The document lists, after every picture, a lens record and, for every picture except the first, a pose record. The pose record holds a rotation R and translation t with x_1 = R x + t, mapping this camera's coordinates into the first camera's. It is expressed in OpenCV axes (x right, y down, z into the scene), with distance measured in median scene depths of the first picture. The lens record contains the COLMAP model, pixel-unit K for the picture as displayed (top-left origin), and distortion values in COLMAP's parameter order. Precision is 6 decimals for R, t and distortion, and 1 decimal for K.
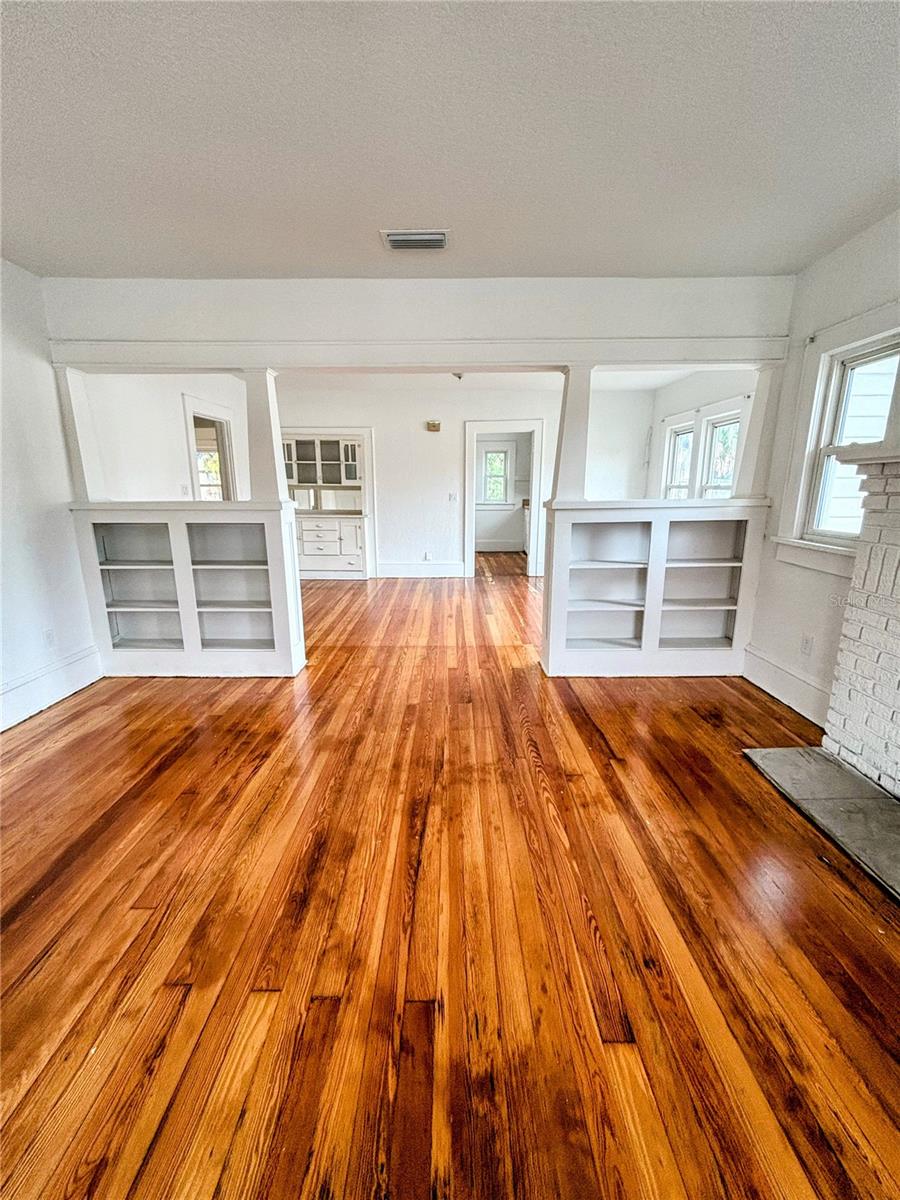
lens RADIAL K [[482.4, 0, 455.7], [0, 482.4, 608.1], [0, 0, 1]] dist [0.003094, 0.000239]
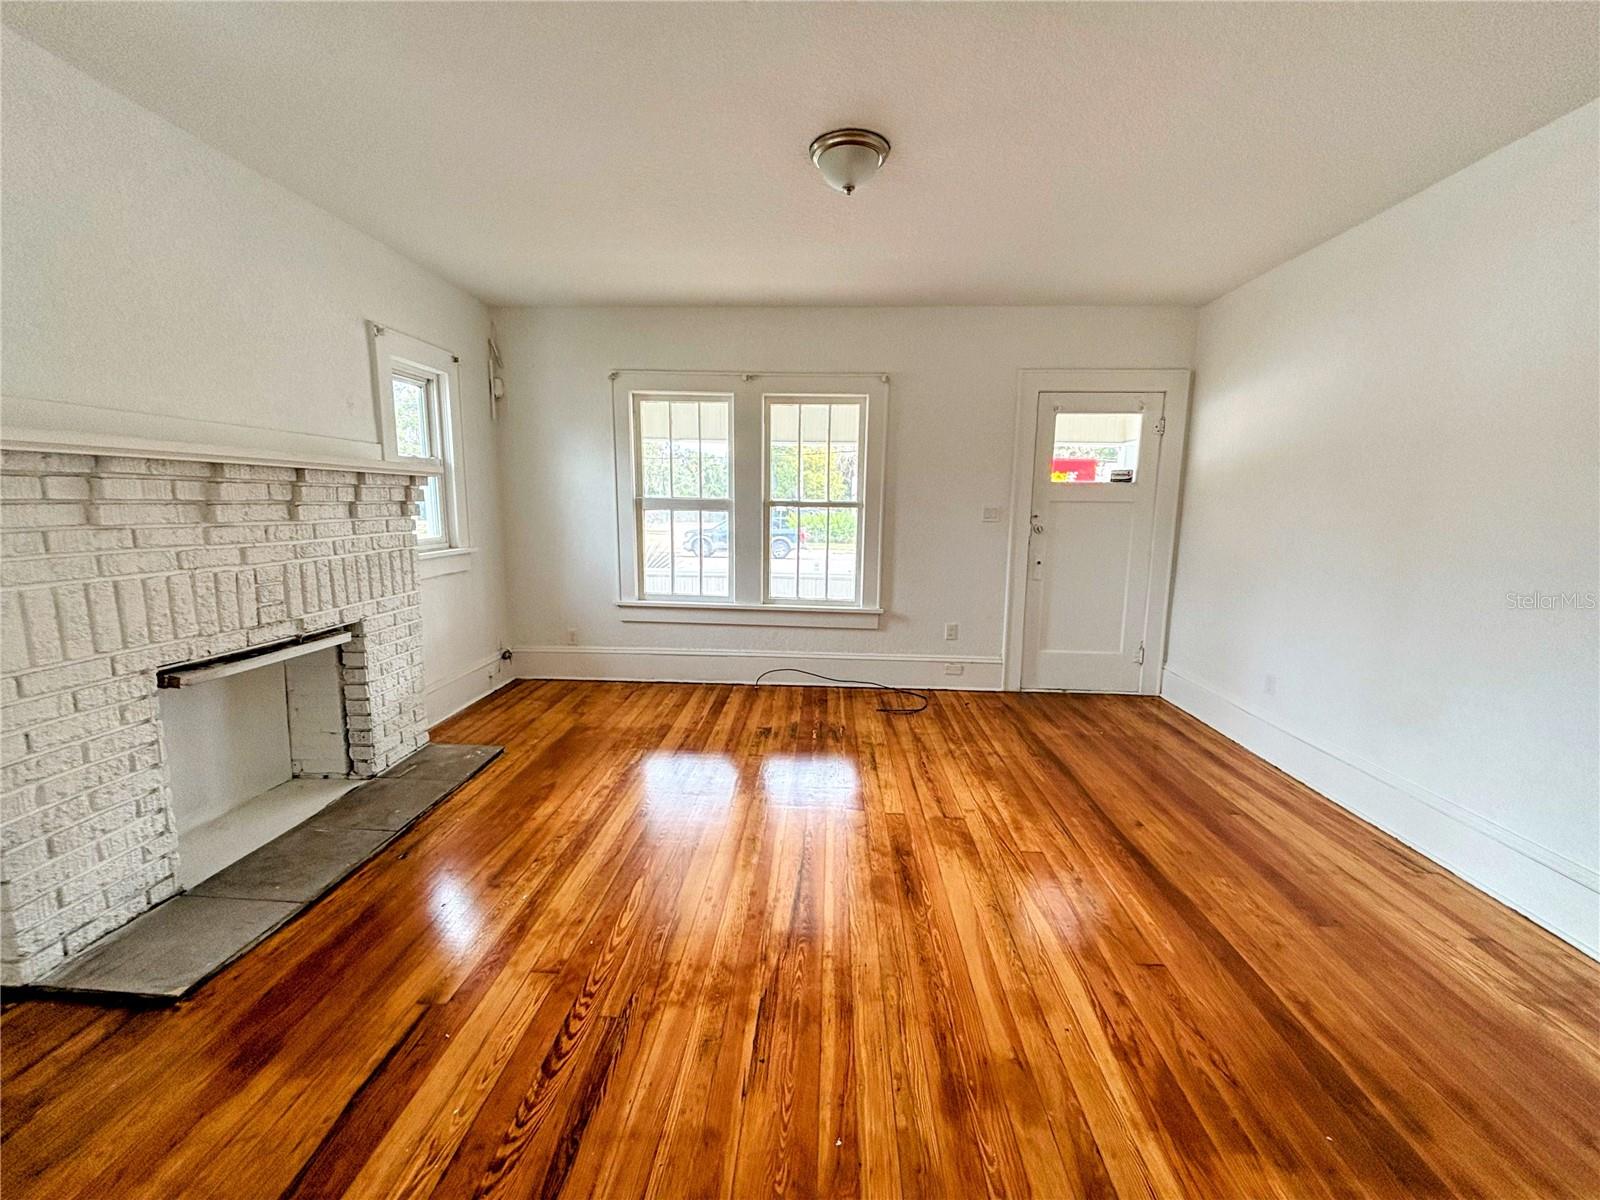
lens RADIAL K [[643.2, 0, 804.6], [0, 643.2, 597.7], [0, 0, 1]] dist [0.003094, 0.000239]
pose [[-0.998655, -0.019634, 0.047990, -0.057924], [0.000423, 0.922423, 0.386180, -0.213949], [-0.051849, 0.385681, -0.921174, 0.846403]]
